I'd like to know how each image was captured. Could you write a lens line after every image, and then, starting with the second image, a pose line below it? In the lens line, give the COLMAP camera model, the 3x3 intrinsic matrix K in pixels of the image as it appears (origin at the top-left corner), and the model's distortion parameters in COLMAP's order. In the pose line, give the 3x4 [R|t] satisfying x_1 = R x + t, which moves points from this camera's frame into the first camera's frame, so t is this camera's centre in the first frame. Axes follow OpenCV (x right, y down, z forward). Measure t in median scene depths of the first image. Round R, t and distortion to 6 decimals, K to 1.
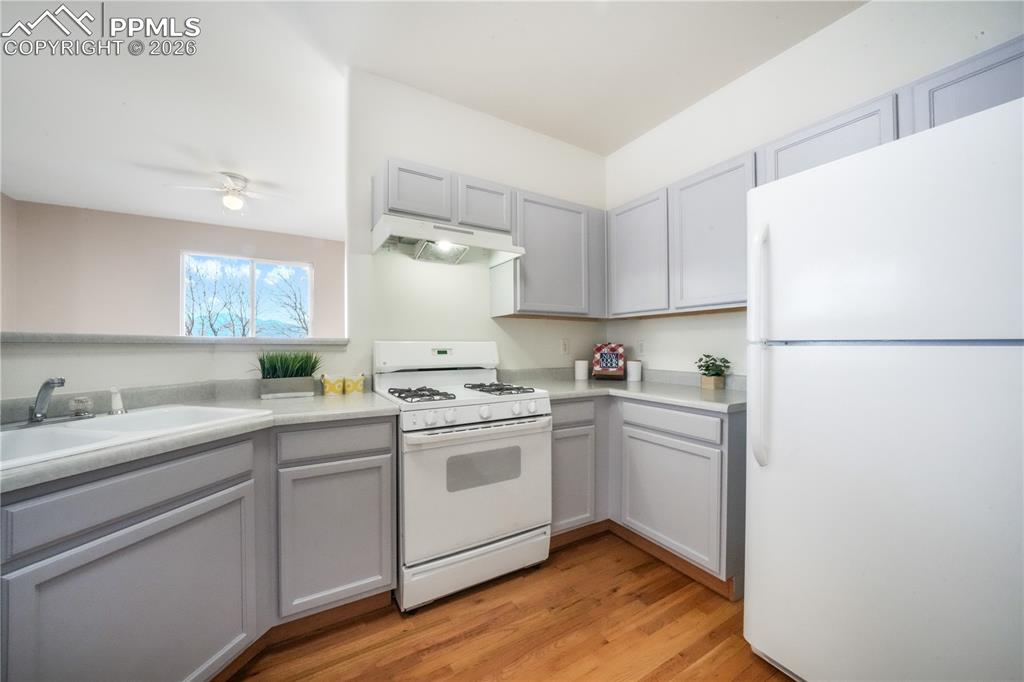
lens RADIAL K [[378.0, 0, 495.7], [0, 378.0, 342.9], [0, 0, 1]] dist [-0.017881, 0.001134]
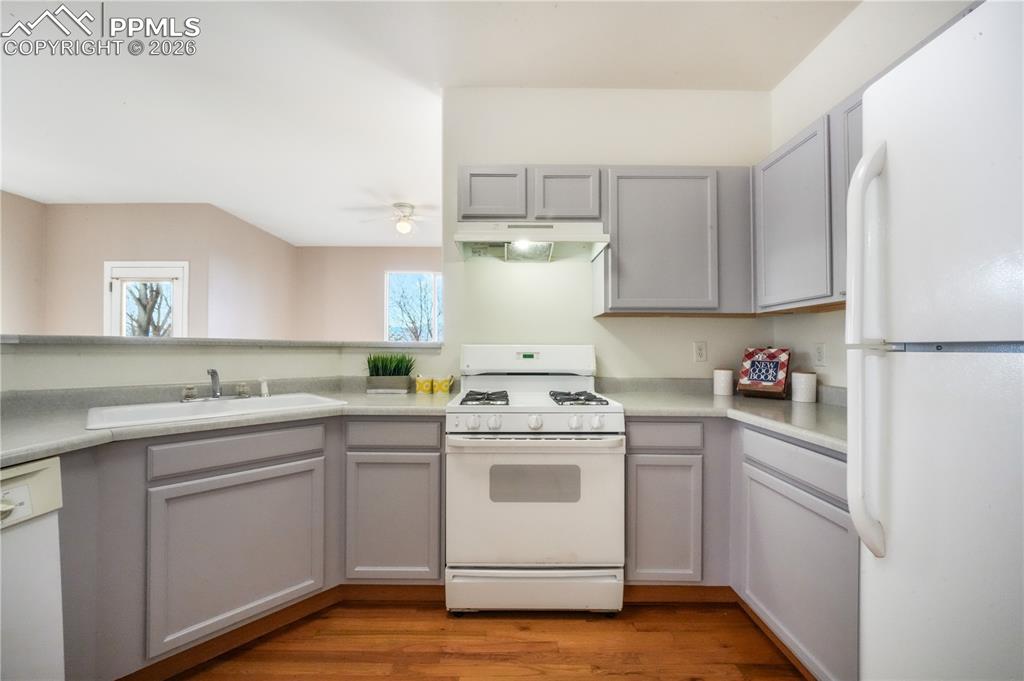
lens RADIAL K [[403.3, 0, 497.0], [0, 403.3, 343.8], [0, 0, 1]] dist [-0.004475, 0.000938]
pose [[0.859639, -0.001639, -0.510900, 0.367548], [-0.002175, 0.999974, -0.006866, 0.000998], [0.510898, 0.007013, 0.859613, 0.106128]]
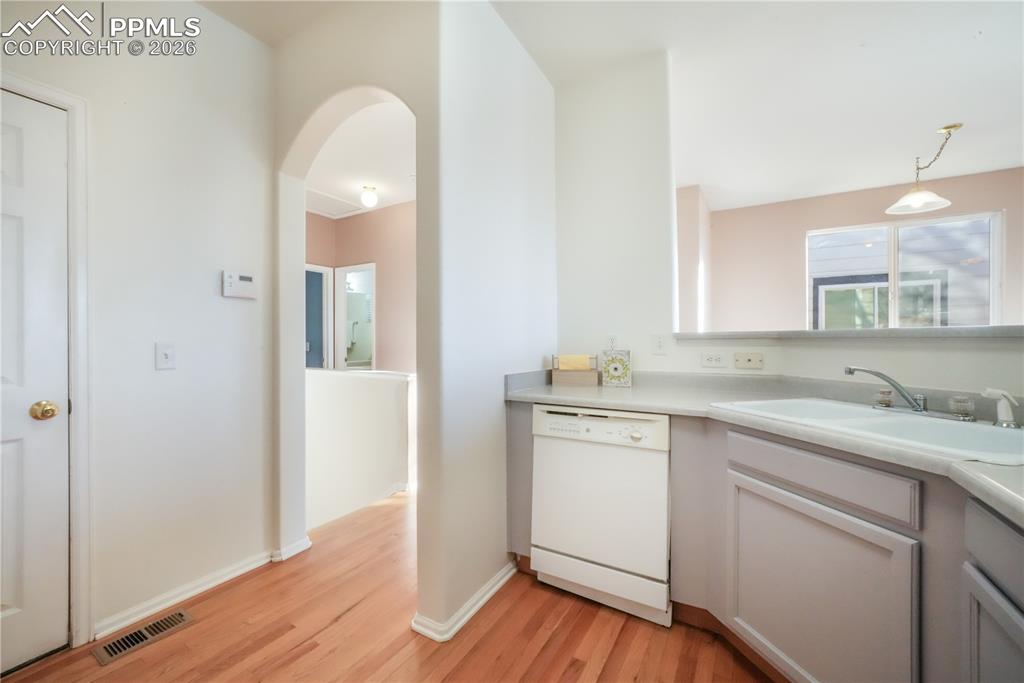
lens RADIAL K [[417.1, 0, 521.8], [0, 417.1, 349.6], [0, 0, 1]] dist [0.001304, 0.000190]
pose [[-0.865700, 0.008472, -0.500492, 0.223786], [0.000510, 0.999871, 0.016042, 0.009560], [0.500564, 0.013632, -0.865592, 0.916924]]
